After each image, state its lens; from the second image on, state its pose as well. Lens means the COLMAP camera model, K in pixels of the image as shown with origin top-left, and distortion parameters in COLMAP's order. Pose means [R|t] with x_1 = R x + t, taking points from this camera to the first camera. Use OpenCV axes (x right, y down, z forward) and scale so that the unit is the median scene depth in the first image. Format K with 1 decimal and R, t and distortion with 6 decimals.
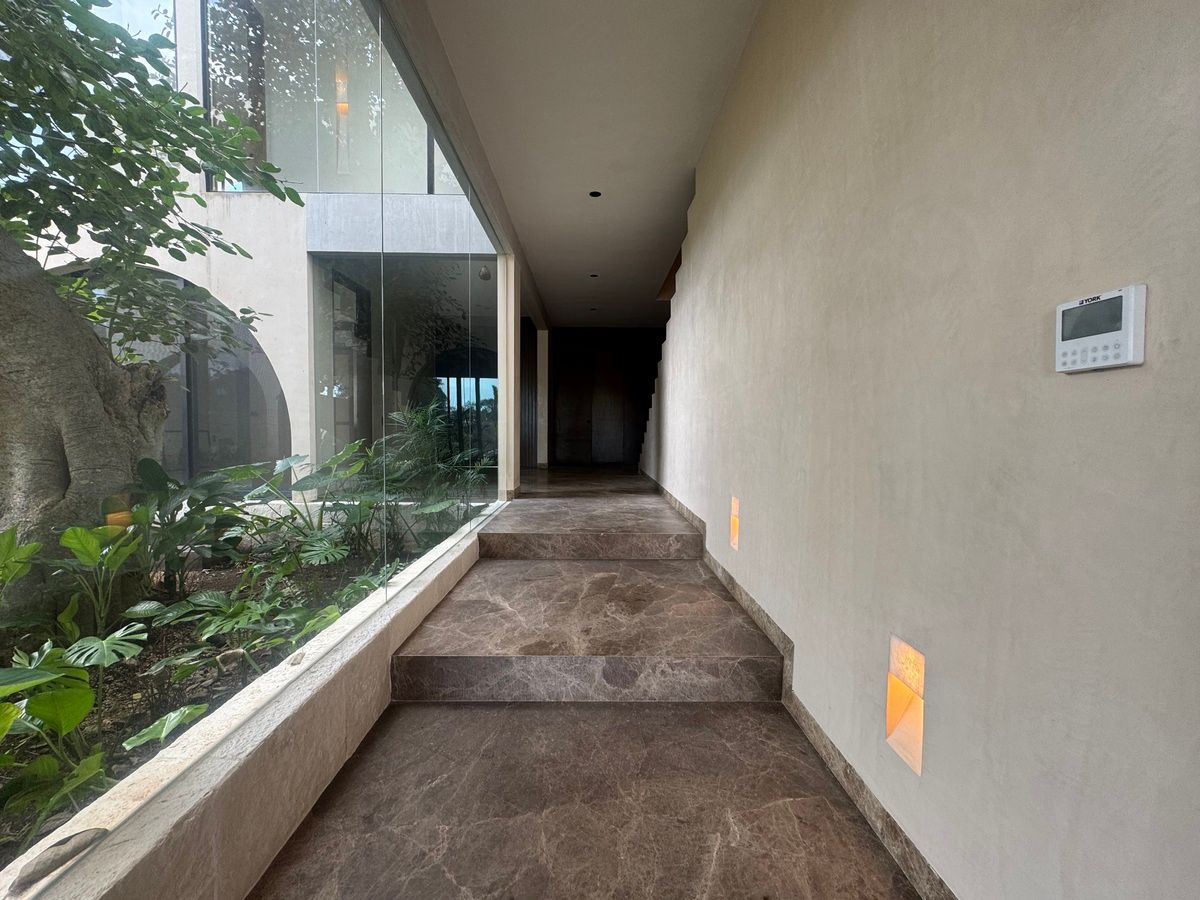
lens RADIAL K [[478.7, 0, 598.2], [0, 478.7, 450.1], [0, 0, 1]] dist [-0.002818, 0.000377]
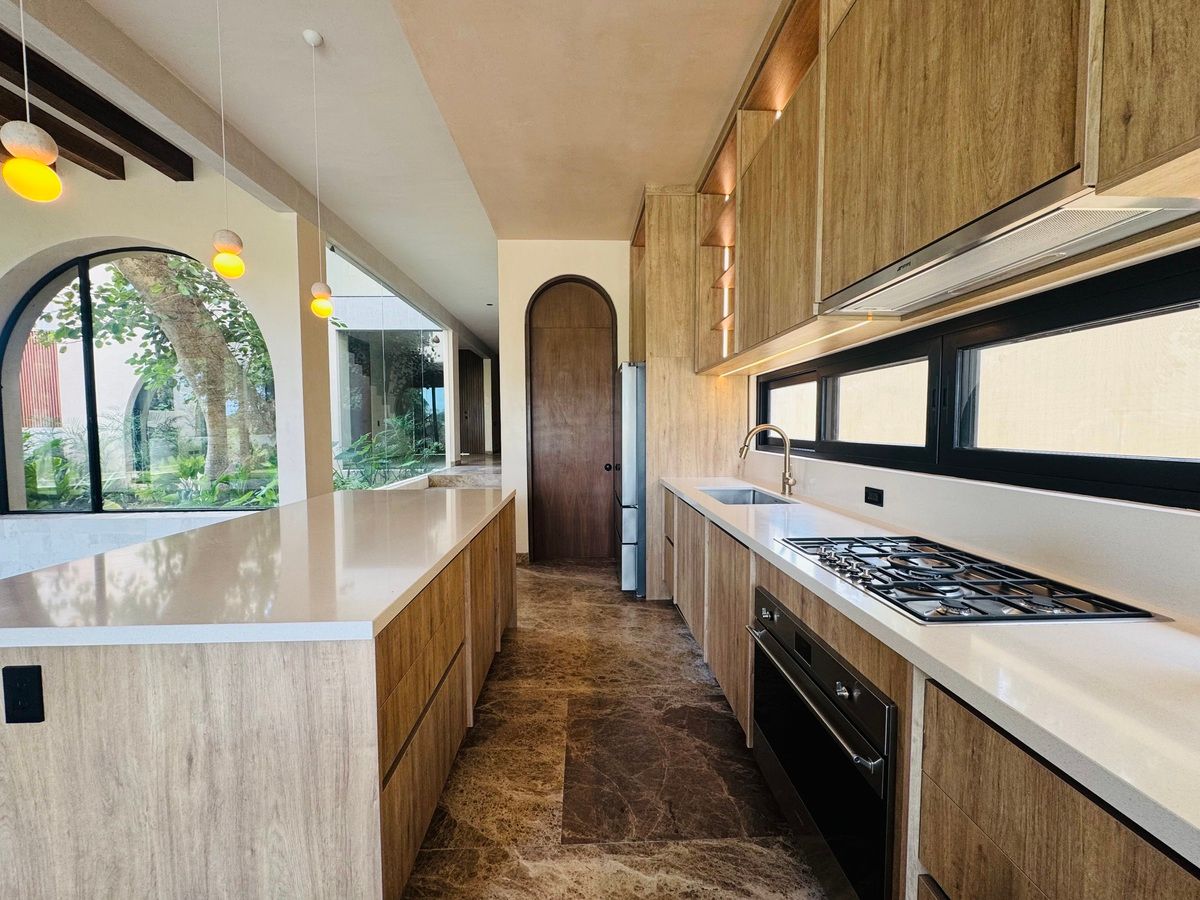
lens RADIAL K [[478.7, 0, 595.5], [0, 478.7, 448.9], [0, 0, 1]] dist [-0.002818, 0.000377]
pose [[0.999716, -0.018092, 0.015512, 0.641630], [0.018118, 0.999835, -0.001547, 0.102002], [-0.015482, 0.001828, 0.999878, -1.571976]]
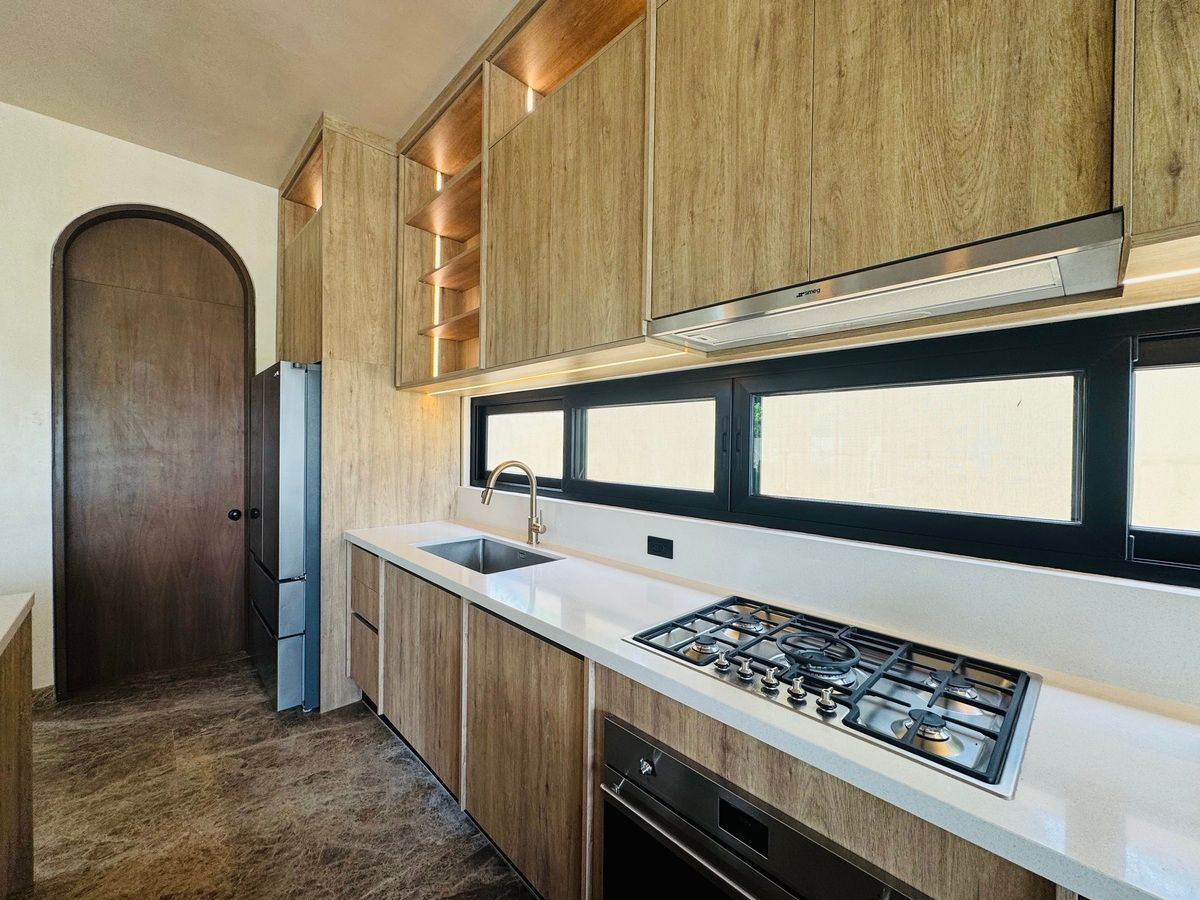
lens RADIAL K [[478.7, 0, 597.3], [0, 478.7, 448.7], [0, 0, 1]] dist [-0.002818, 0.000377]
pose [[0.731607, -0.009831, 0.681655, 0.565094], [0.030996, 0.999342, -0.018854, 0.054272], [-0.681021, 0.034922, 0.731430, -1.263580]]
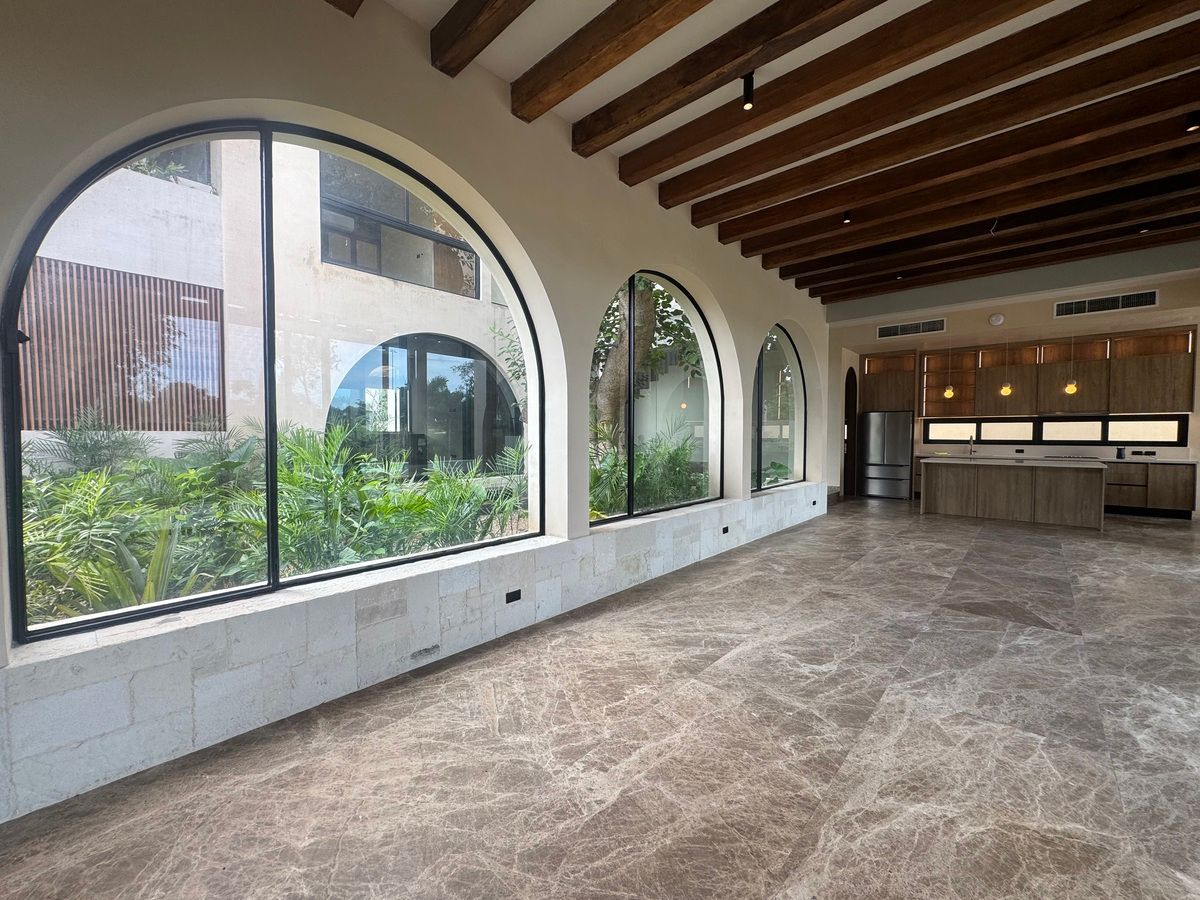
lens RADIAL K [[478.7, 0, 598.6], [0, 478.7, 449.7], [0, 0, 1]] dist [-0.002818, 0.000377]
pose [[0.683011, -0.036057, 0.729517, -3.549300], [0.043840, 0.999004, 0.008331, 0.008983], [-0.729091, 0.026292, 0.683911, -0.957037]]
